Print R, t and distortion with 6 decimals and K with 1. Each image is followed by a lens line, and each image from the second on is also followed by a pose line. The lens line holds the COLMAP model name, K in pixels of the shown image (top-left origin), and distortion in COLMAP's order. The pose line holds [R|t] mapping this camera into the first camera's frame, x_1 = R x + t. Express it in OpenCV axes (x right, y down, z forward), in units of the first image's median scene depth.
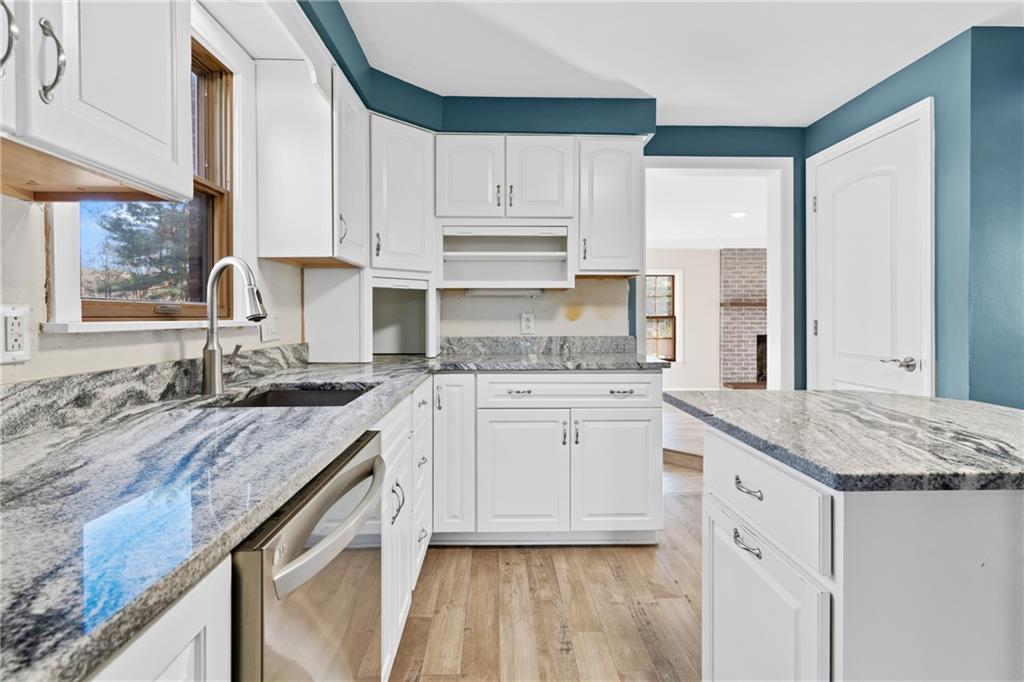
lens RADIAL K [[489.5, 0, 496.7], [0, 489.5, 321.6], [0, 0, 1]] dist [-0.000101, 0.001571]
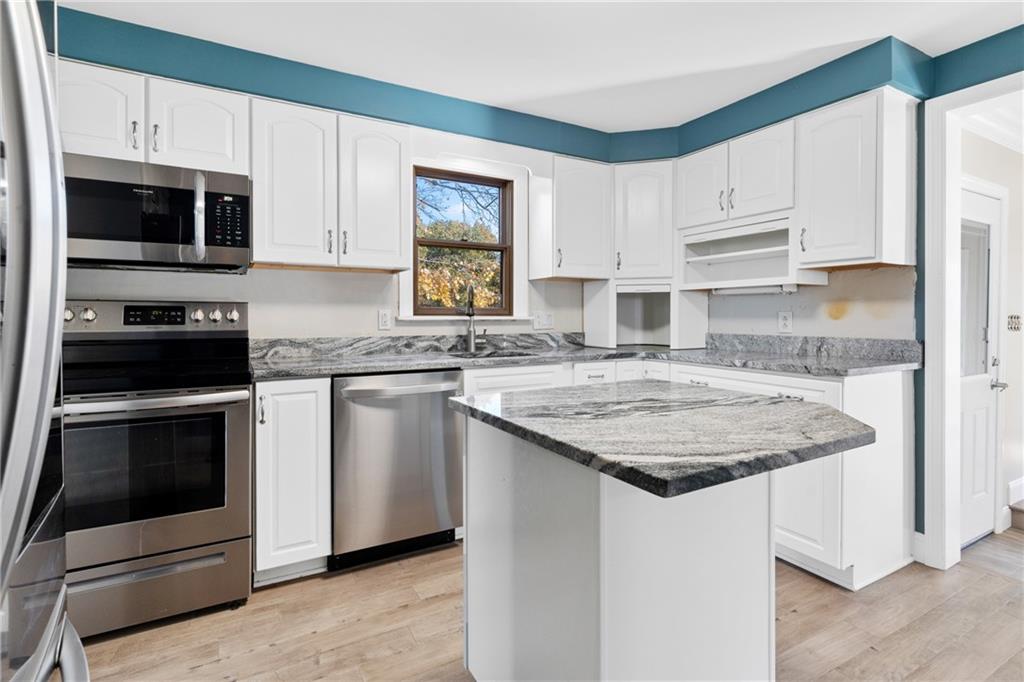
lens RADIAL K [[489.5, 0, 511.6], [0, 489.5, 318.2], [0, 0, 1]] dist [-0.000101, 0.001571]
pose [[0.477980, 0.004902, -0.878357, 0.734295], [-0.010825, 0.999941, -0.000310, 0.002946], [0.878304, 0.009657, 0.478005, 0.095084]]
